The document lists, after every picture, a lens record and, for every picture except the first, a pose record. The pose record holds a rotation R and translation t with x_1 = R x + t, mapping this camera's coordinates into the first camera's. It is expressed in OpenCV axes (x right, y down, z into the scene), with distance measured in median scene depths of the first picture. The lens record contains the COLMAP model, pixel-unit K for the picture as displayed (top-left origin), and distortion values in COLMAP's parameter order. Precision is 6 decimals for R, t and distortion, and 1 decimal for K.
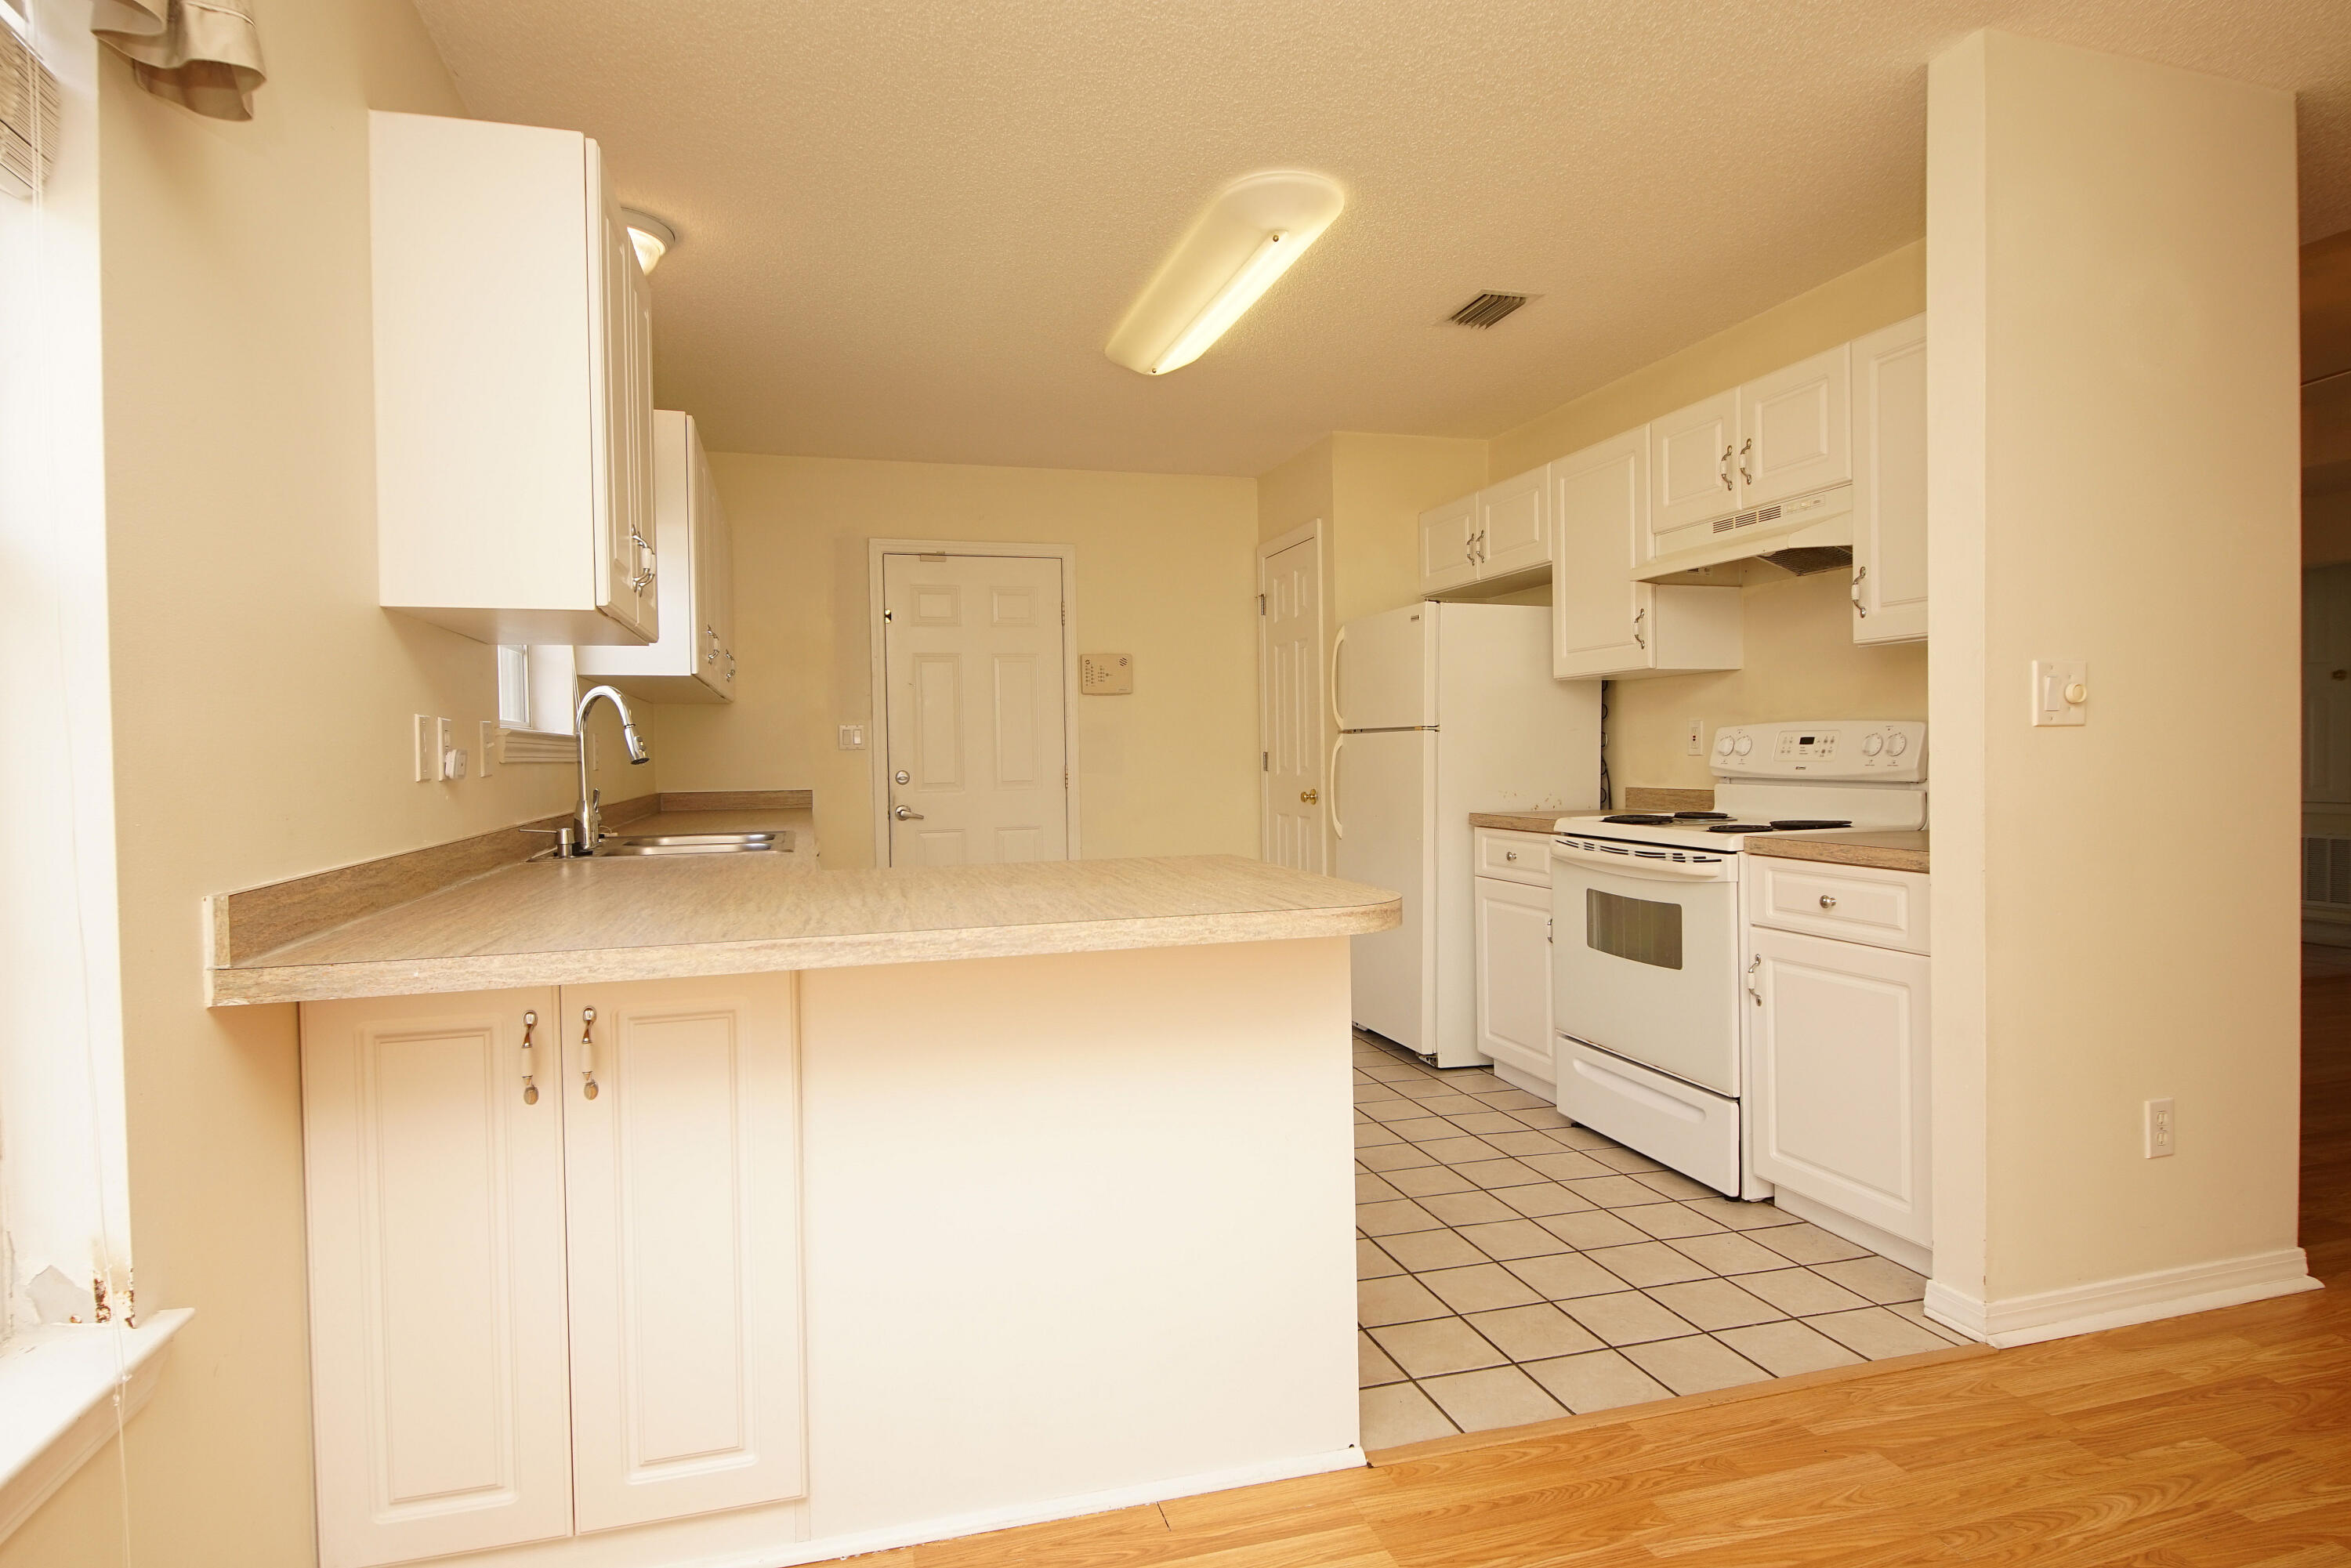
lens RADIAL K [[1258.6, 0, 1151.8], [0, 1258.6, 781.2], [0, 0, 1]] dist [0.032784, -0.032716]
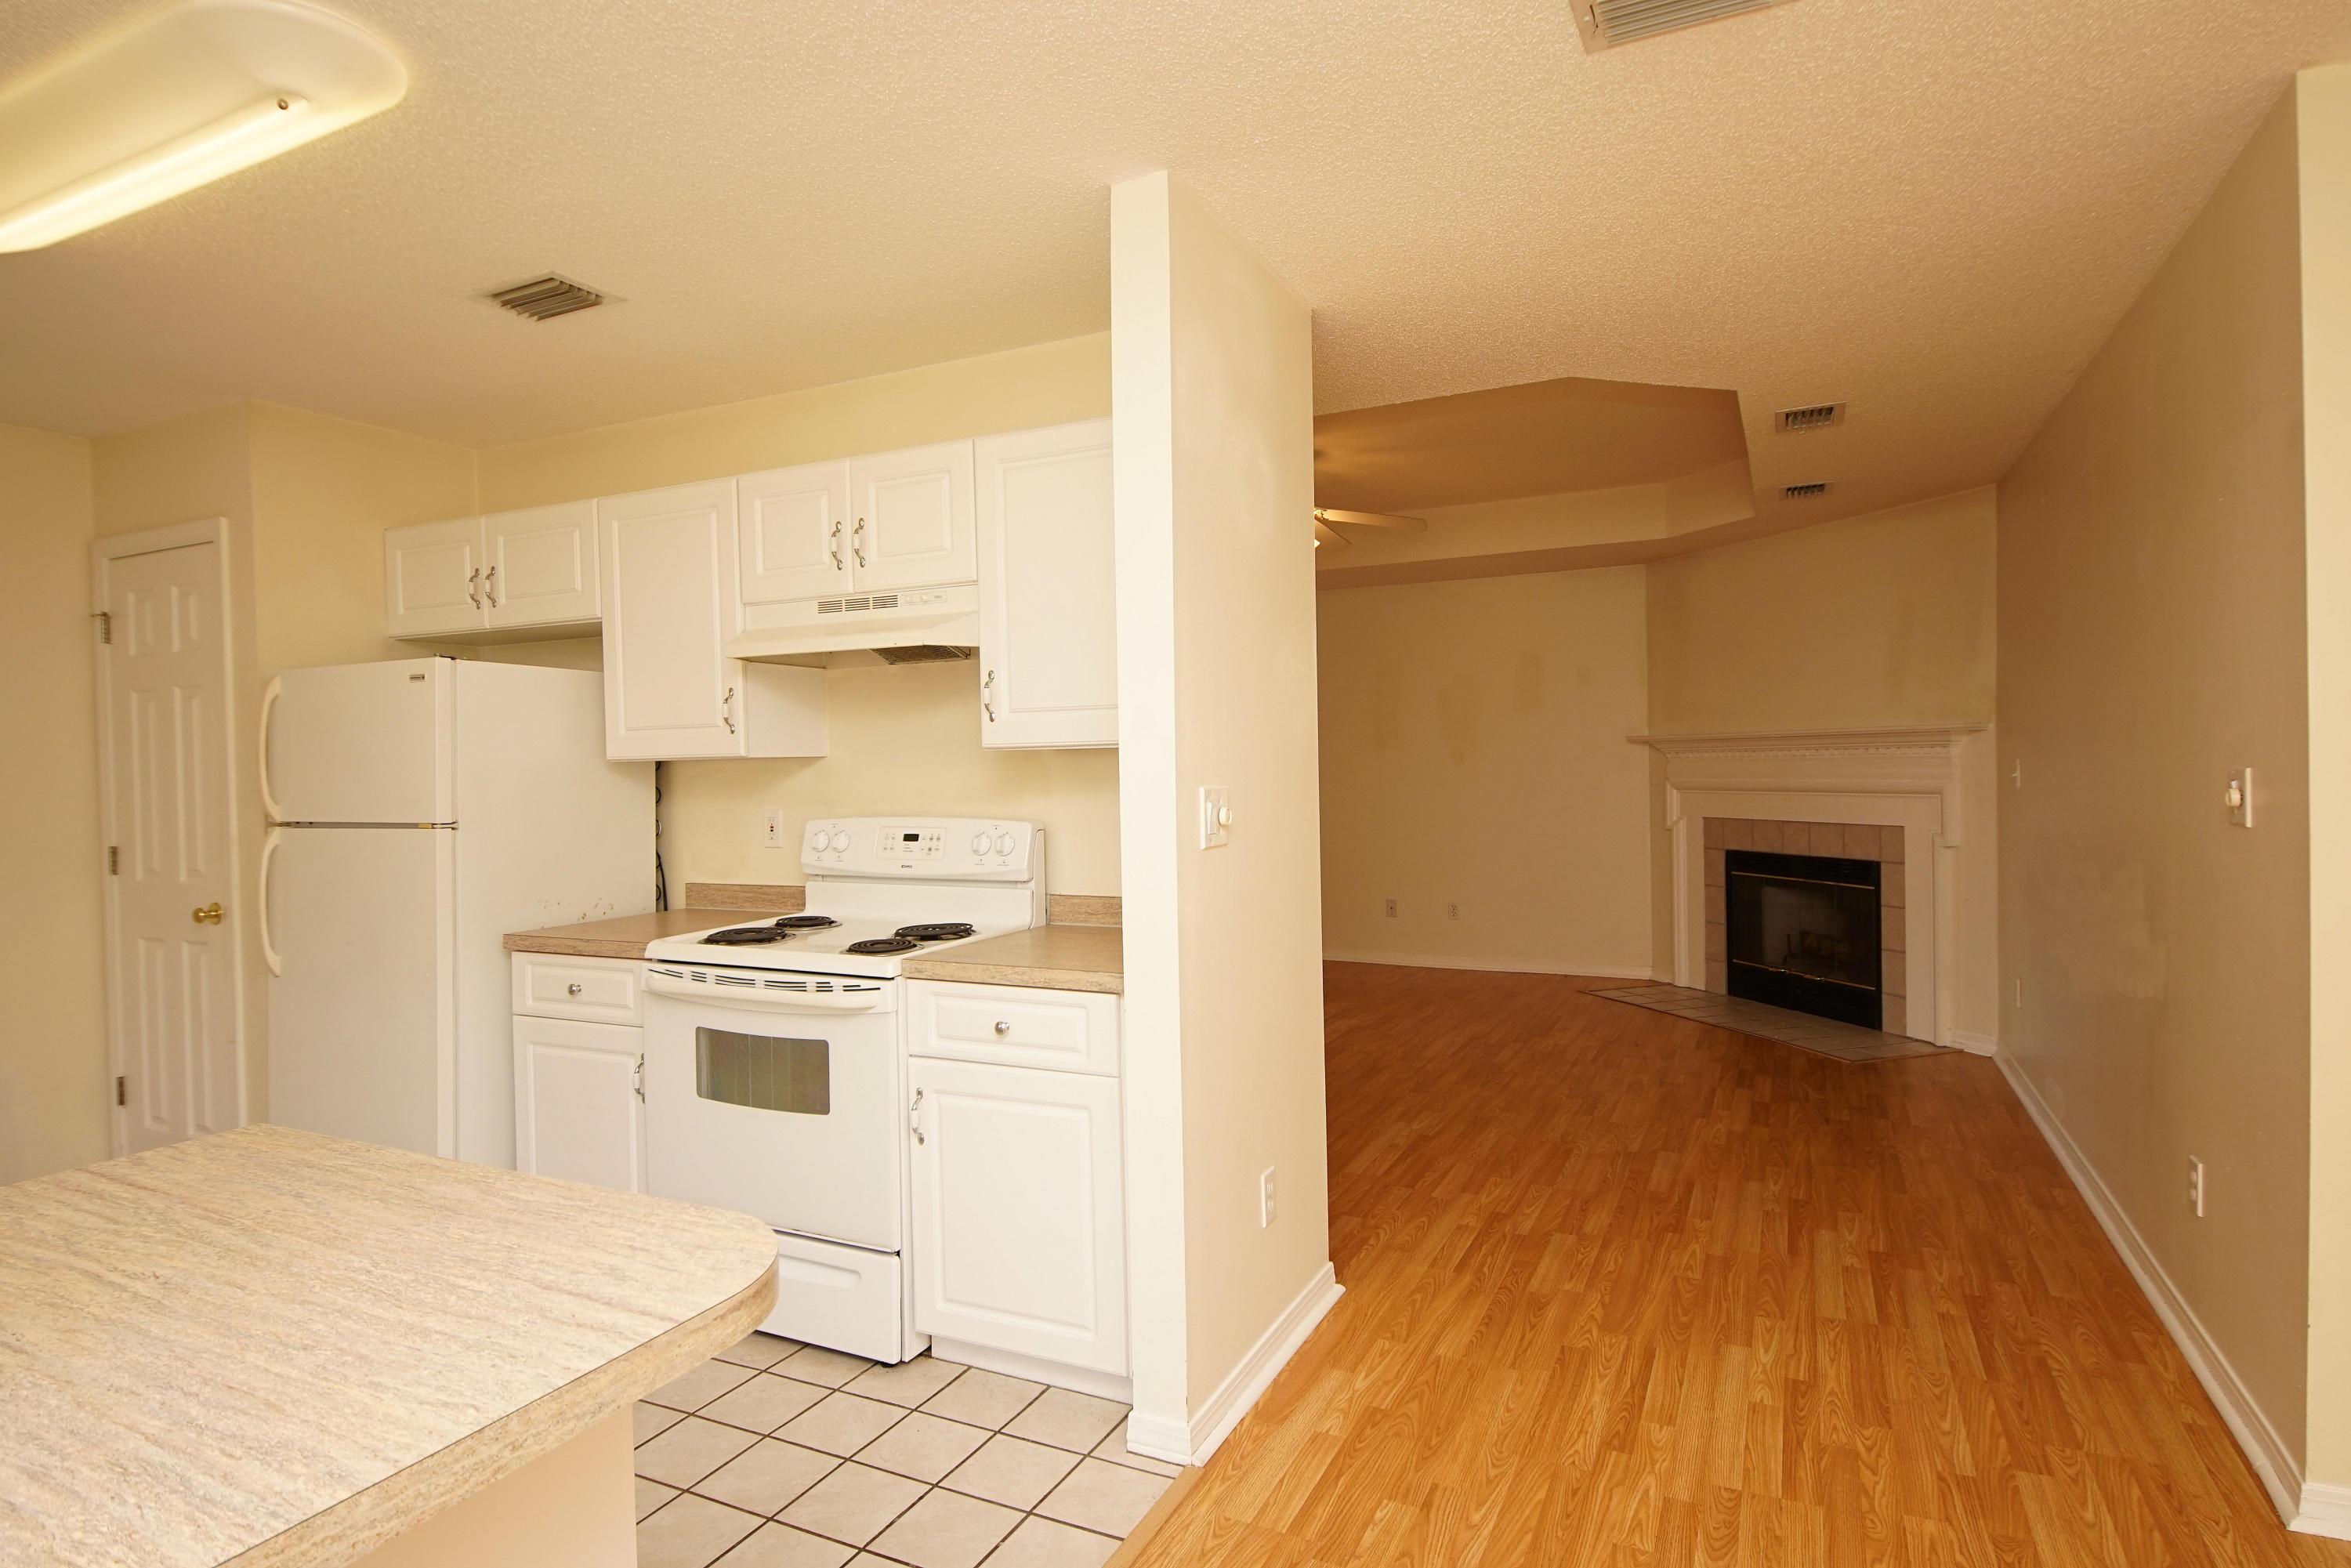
lens RADIAL K [[1258.6, 0, 1159.9], [0, 1258.6, 772.5], [0, 0, 1]] dist [0.032784, -0.032716]
pose [[0.664988, -0.006334, 0.746827, -0.070119], [0.027318, 0.999501, -0.015847, -0.059239], [-0.746354, 0.030940, 0.664829, 0.212637]]
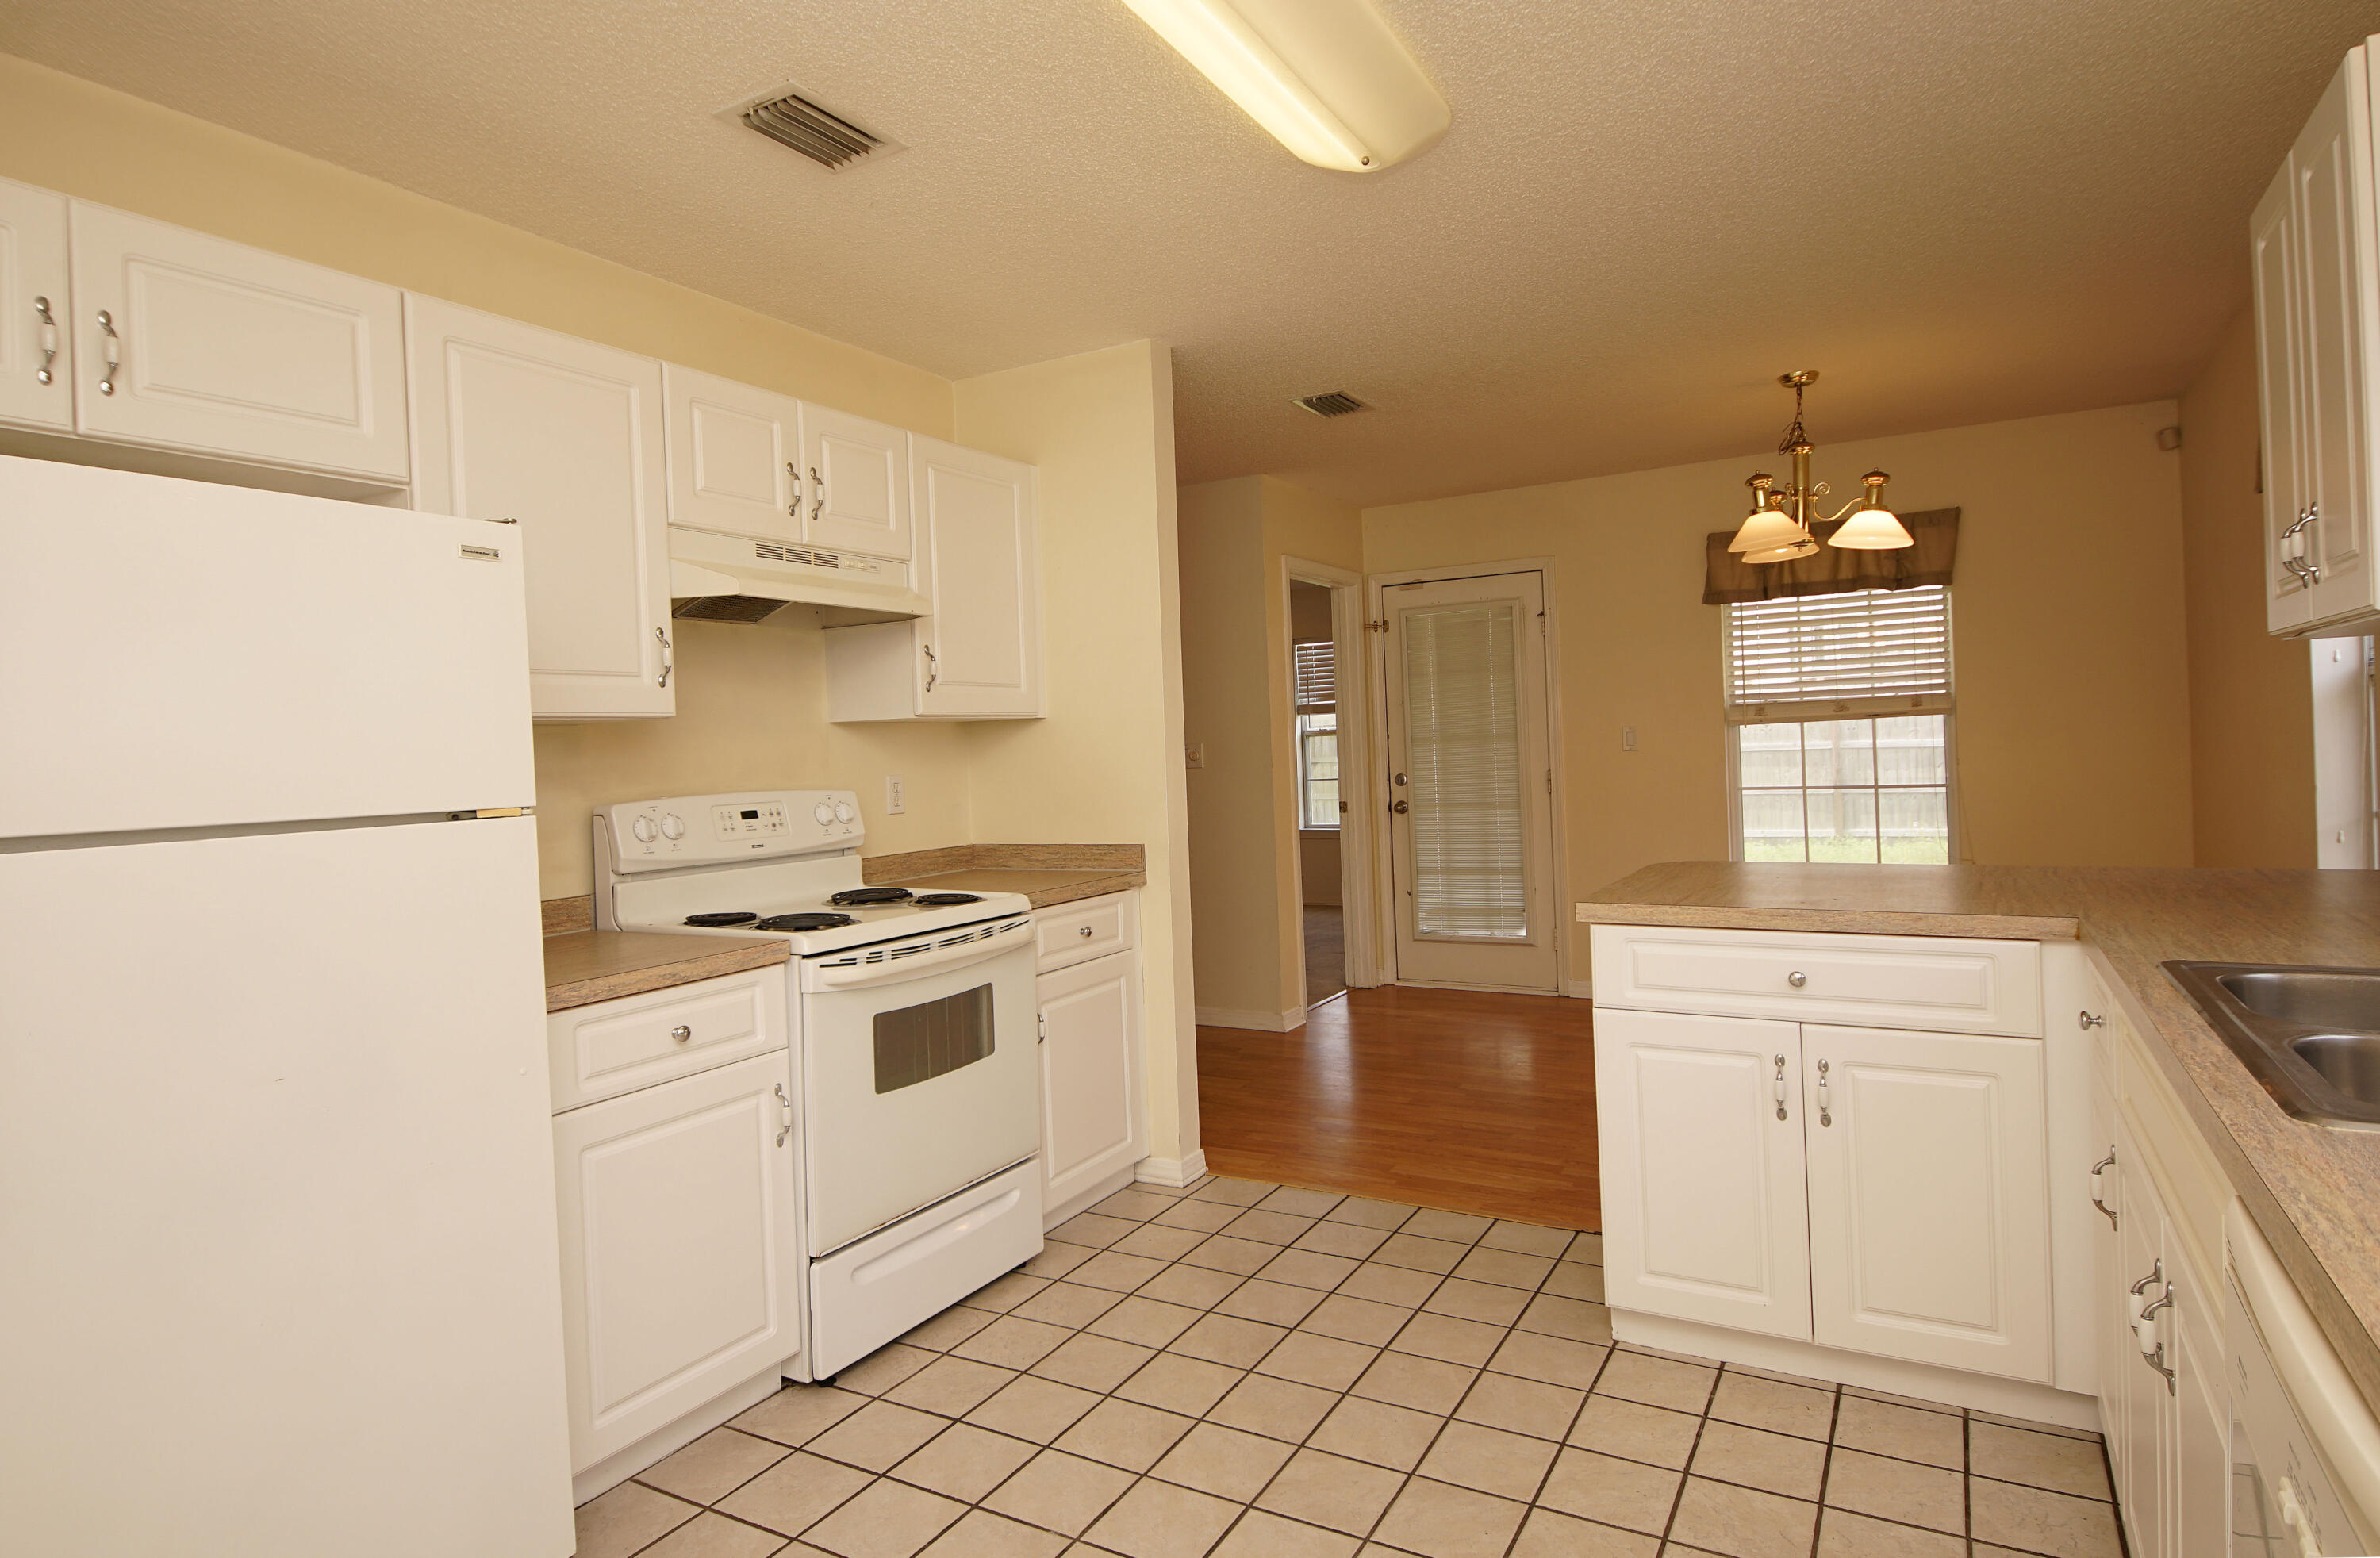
lens RADIAL K [[1310.4, 0, 1175.6], [0, 1310.4, 751.9], [0, 0, 1]] dist [0.022727, -0.019332]
pose [[-0.701814, 0.038736, 0.711306, -0.320257], [0.064853, 0.997848, 0.009647, -0.062571], [-0.709402, 0.052901, -0.702816, 1.375169]]
